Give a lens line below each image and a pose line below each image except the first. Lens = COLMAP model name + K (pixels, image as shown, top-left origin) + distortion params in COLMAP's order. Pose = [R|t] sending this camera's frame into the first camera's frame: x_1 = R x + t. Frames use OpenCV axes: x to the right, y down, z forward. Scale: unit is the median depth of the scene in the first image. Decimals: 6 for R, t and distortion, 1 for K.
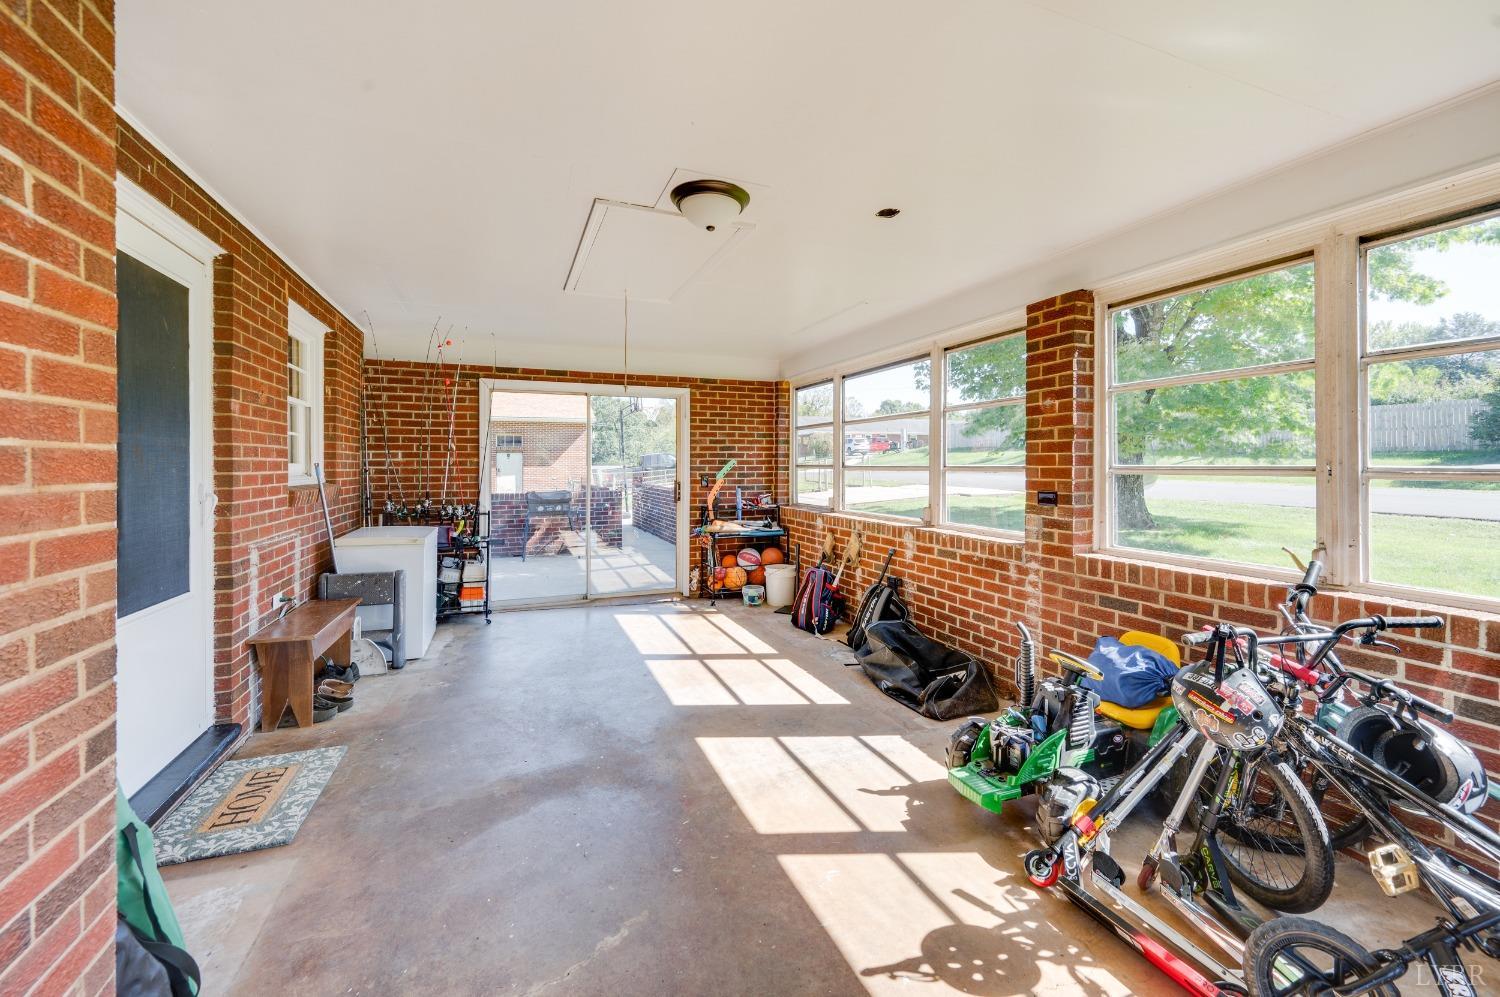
lens RADIAL K [[602.1, 0, 752.2], [0, 602.1, 470.9], [0, 0, 1]] dist [-0.000416, 0.000131]
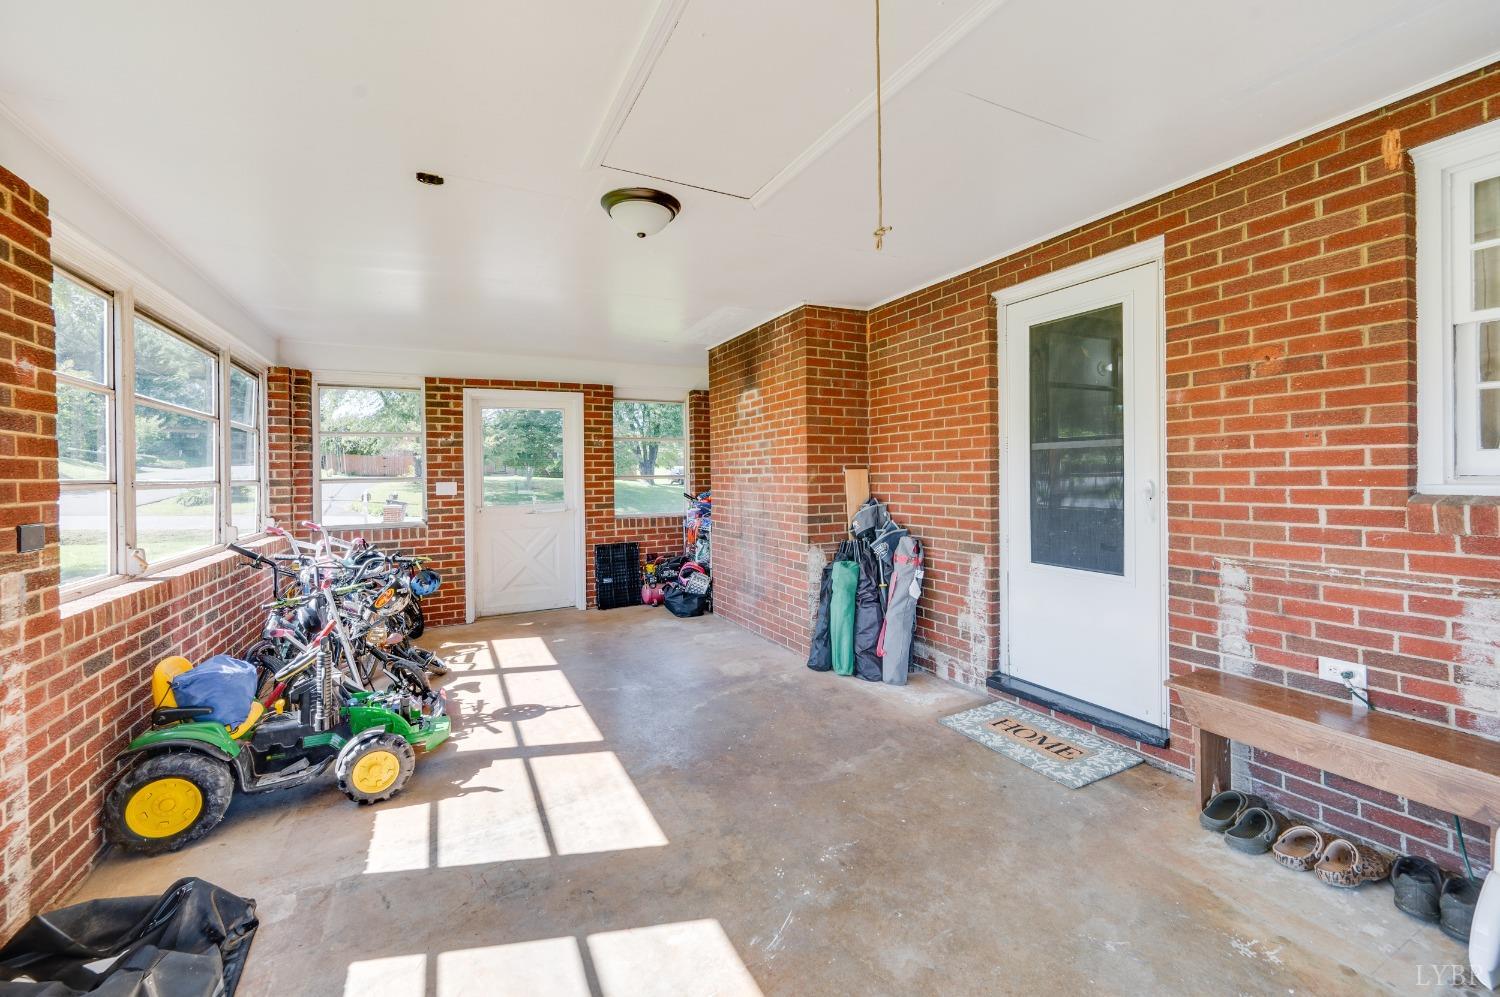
lens RADIAL K [[602.1, 0, 752.2], [0, 602.1, 470.9], [0, 0, 1]] dist [-0.000416, 0.000131]
pose [[-0.996100, 0.016312, -0.086708, -0.168443], [0.016082, 0.999865, 0.003345, -0.006600], [0.086750, 0.001937, -0.996228, 2.090389]]
